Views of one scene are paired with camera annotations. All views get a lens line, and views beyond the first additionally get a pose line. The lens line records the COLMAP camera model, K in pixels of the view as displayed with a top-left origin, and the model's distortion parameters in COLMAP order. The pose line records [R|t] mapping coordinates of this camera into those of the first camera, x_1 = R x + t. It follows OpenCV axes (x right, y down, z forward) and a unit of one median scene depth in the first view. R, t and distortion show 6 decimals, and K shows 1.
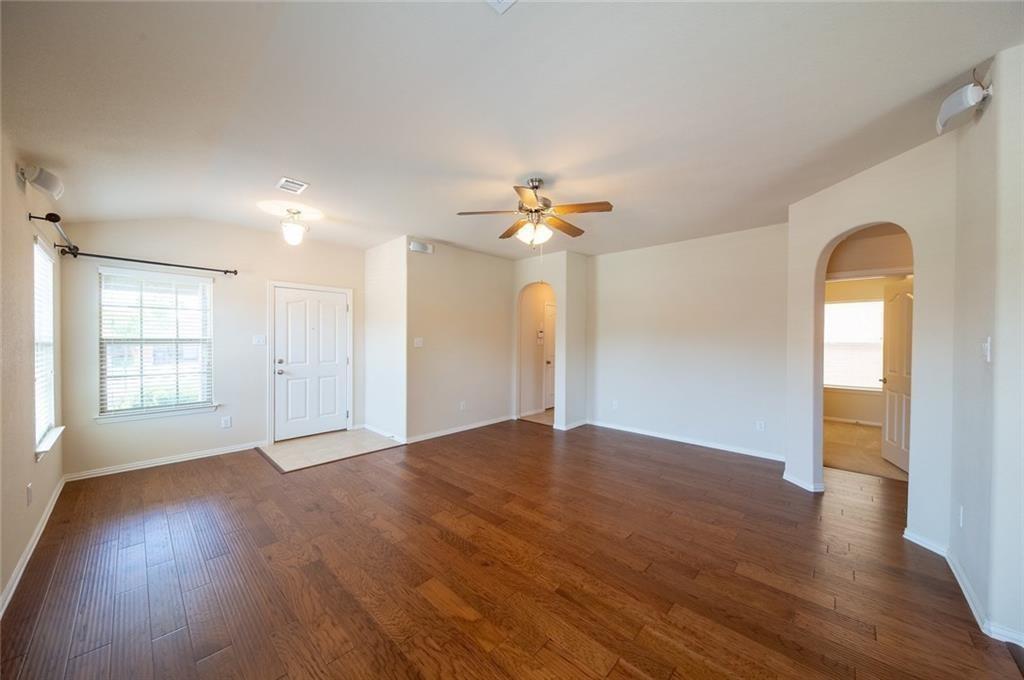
lens RADIAL K [[353.1, 0, 511.2], [0, 353.1, 342.0], [0, 0, 1]] dist [0.005269, -0.002622]
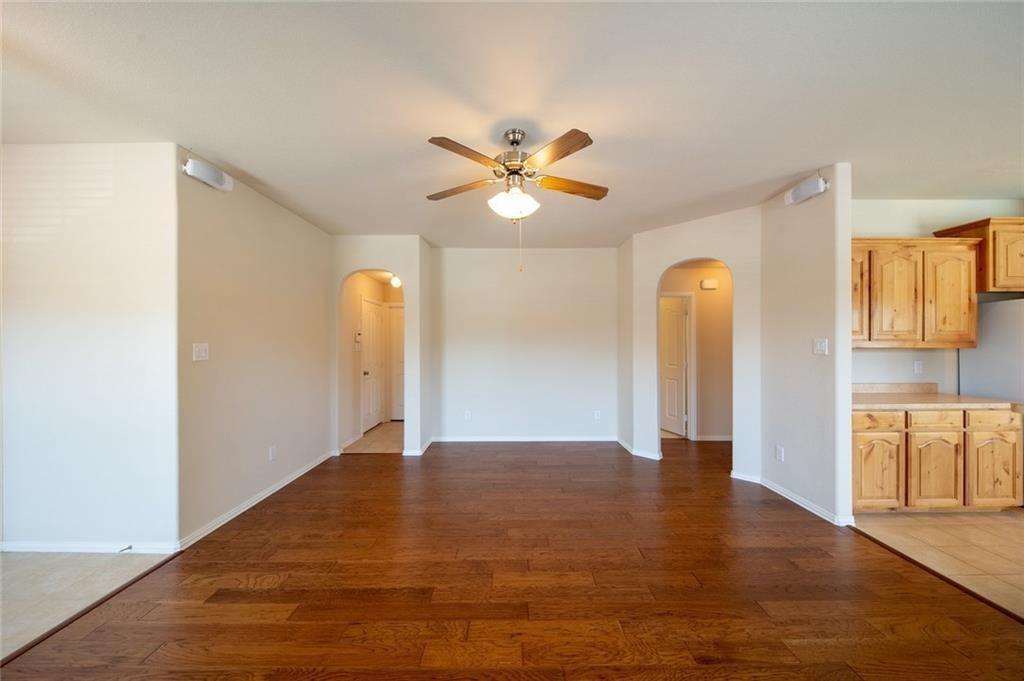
lens RADIAL K [[358.2, 0, 511.5], [0, 358.2, 343.8], [0, 0, 1]] dist [0.002341, -0.002001]
pose [[0.728267, -0.010038, 0.685220, -0.345174], [0.013826, 0.999904, -0.000047, -0.005352], [-0.685154, 0.009508, 0.728336, 0.335552]]
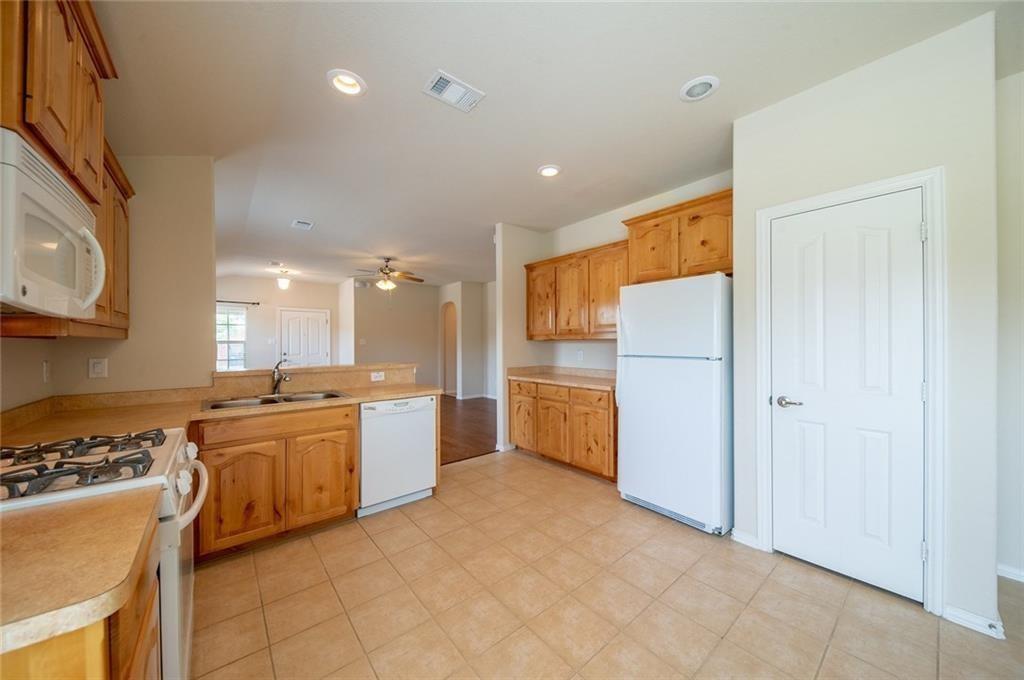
lens RADIAL K [[353.1, 0, 511.8], [0, 353.1, 340.6], [0, 0, 1]] dist [0.005269, -0.002622]
pose [[0.992812, -0.011279, -0.119150, 0.736738], [0.009354, 0.999817, -0.016705, 0.032664], [0.119317, 0.015471, 0.992736, -0.649854]]
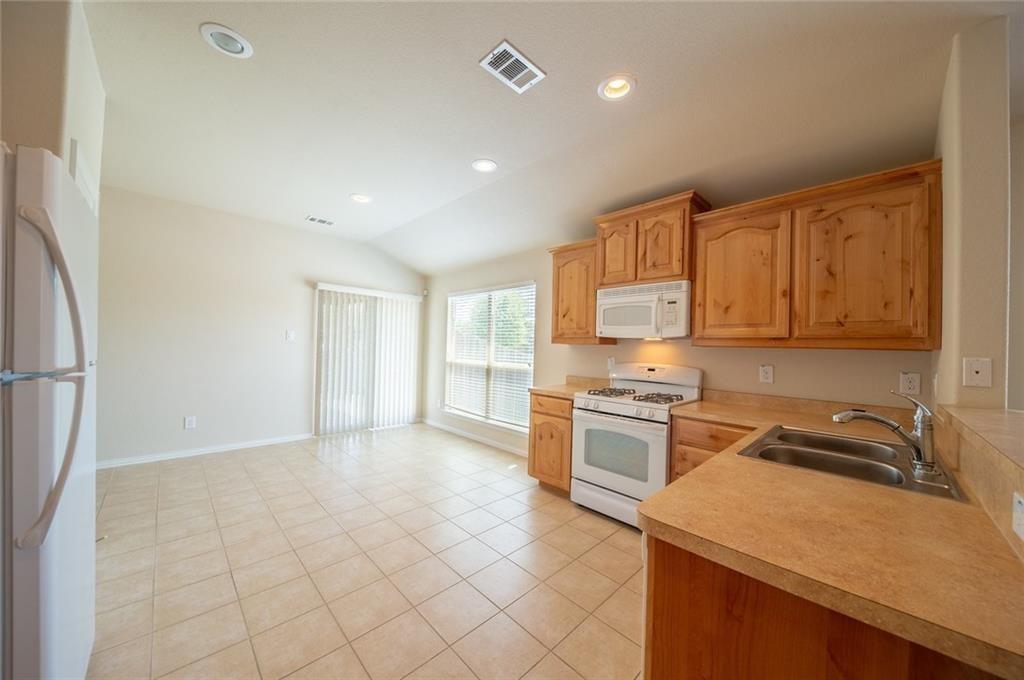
lens RADIAL K [[353.1, 0, 511.9], [0, 353.1, 341.5], [0, 0, 1]] dist [0.005269, -0.002622]
pose [[-0.998508, -0.033101, 0.043436, 0.570490], [-0.033255, 0.999443, -0.002836, 0.023333], [-0.043318, -0.004277, -0.999052, 0.290702]]
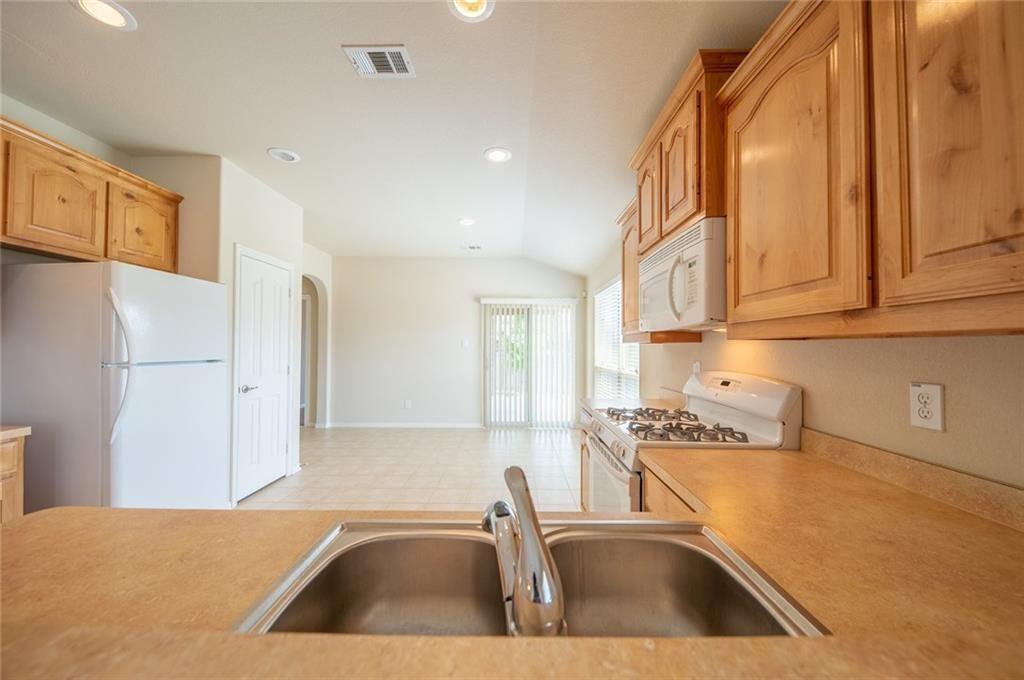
lens RADIAL K [[353.1, 0, 506.7], [0, 353.1, 341.5], [0, 0, 1]] dist [0.005269, -0.002622]
pose [[-0.673738, 0.000539, 0.738970, 0.163655], [-0.002048, 0.999995, -0.002596, 0.021592], [-0.738968, -0.003263, -0.673733, 0.018179]]
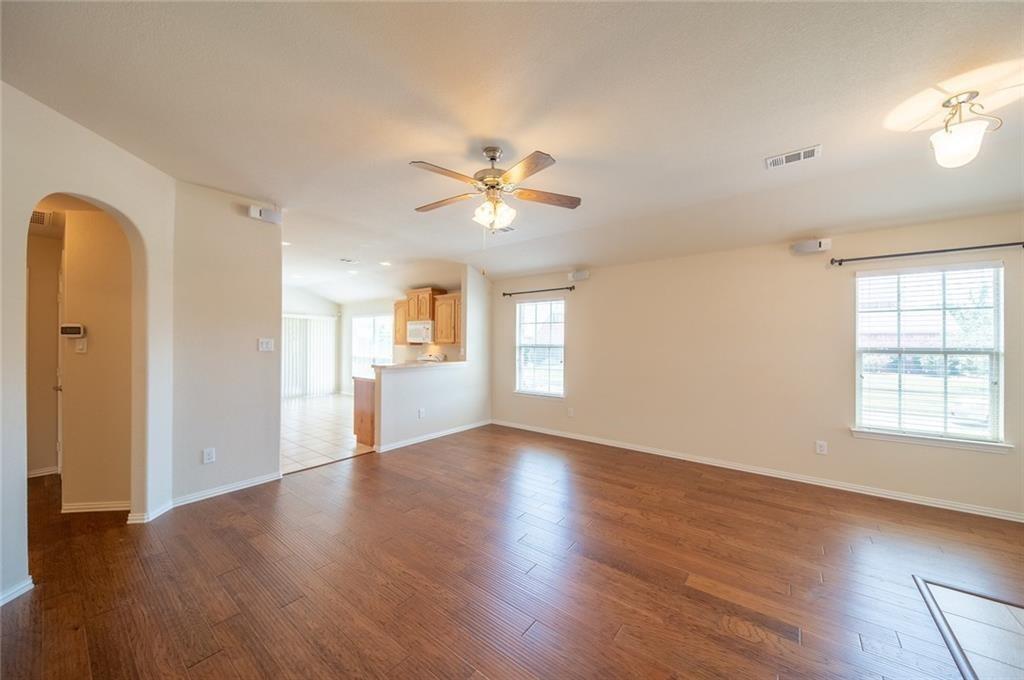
lens RADIAL K [[358.2, 0, 508.5], [0, 358.2, 343.2], [0, 0, 1]] dist [0.002341, -0.002001]
pose [[-0.995815, -0.011590, -0.090651, 0.075628], [-0.012377, 0.999890, 0.008126, -0.010943], [0.090547, 0.009214, -0.995850, 1.366264]]
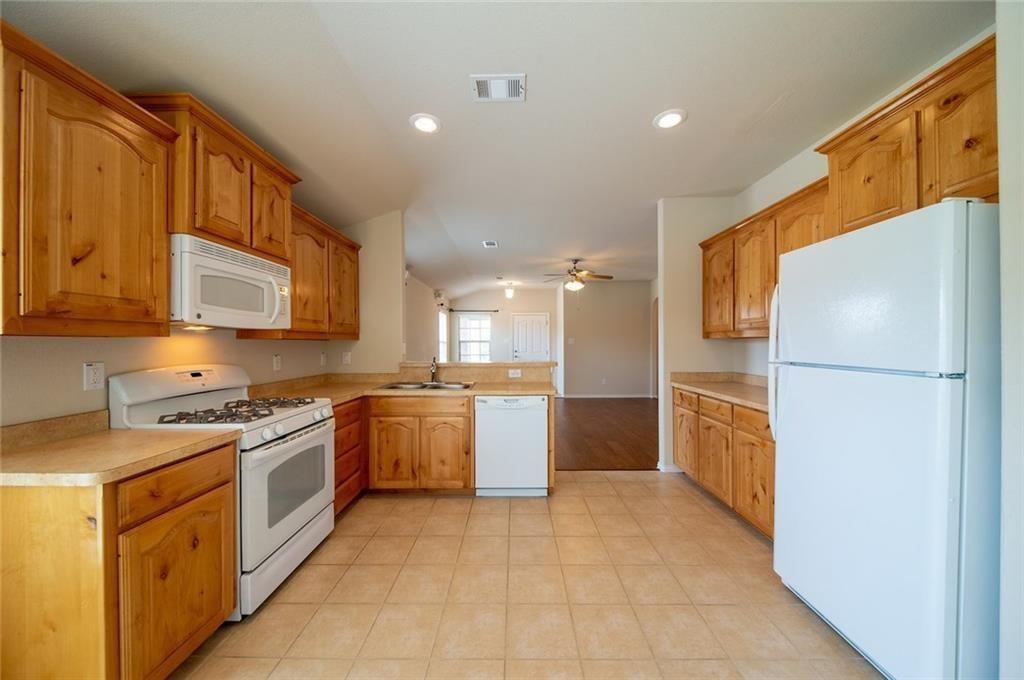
lens RADIAL K [[353.1, 0, 510.8], [0, 353.1, 340.8], [0, 0, 1]] dist [0.005269, -0.002622]
pose [[0.678439, -0.012851, -0.734544, 0.971706], [0.001450, 0.999868, -0.016153, 0.032081], [0.734655, 0.009894, 0.678369, -0.484736]]
